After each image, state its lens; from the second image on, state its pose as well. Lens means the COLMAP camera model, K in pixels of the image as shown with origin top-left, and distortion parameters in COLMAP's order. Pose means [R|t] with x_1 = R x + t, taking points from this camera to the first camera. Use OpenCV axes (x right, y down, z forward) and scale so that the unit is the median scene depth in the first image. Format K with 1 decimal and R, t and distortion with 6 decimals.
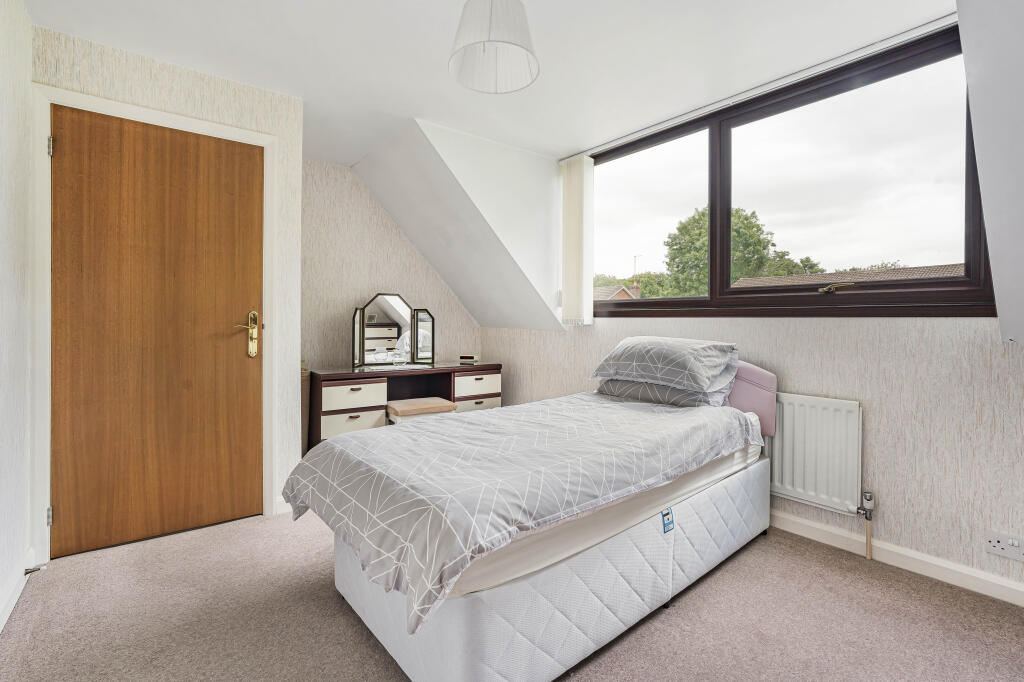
lens RADIAL K [[466.0, 0, 555.8], [0, 466.0, 320.4], [0, 0, 1]] dist [-0.001483, 0.000326]
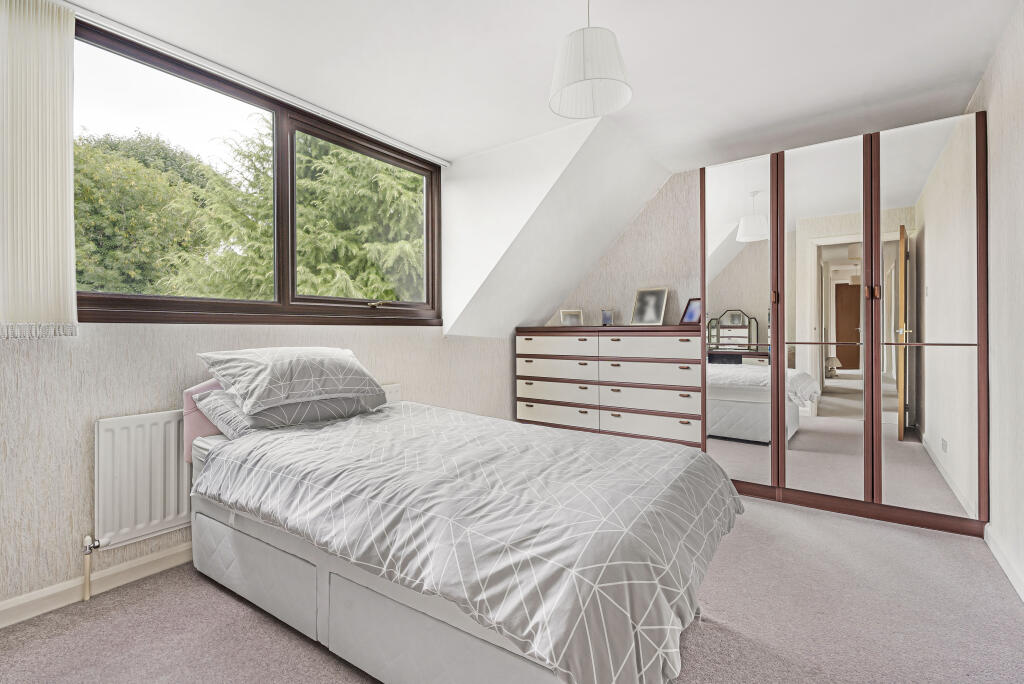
lens RADIAL K [[466.0, 0, 517.8], [0, 466.0, 333.9], [0, 0, 1]] dist [-0.001483, 0.000326]
pose [[-0.201748, -0.016381, 0.979301, -0.656761], [-0.003459, 0.999866, 0.016012, -0.004183], [-0.979431, -0.000156, -0.201777, 0.722061]]
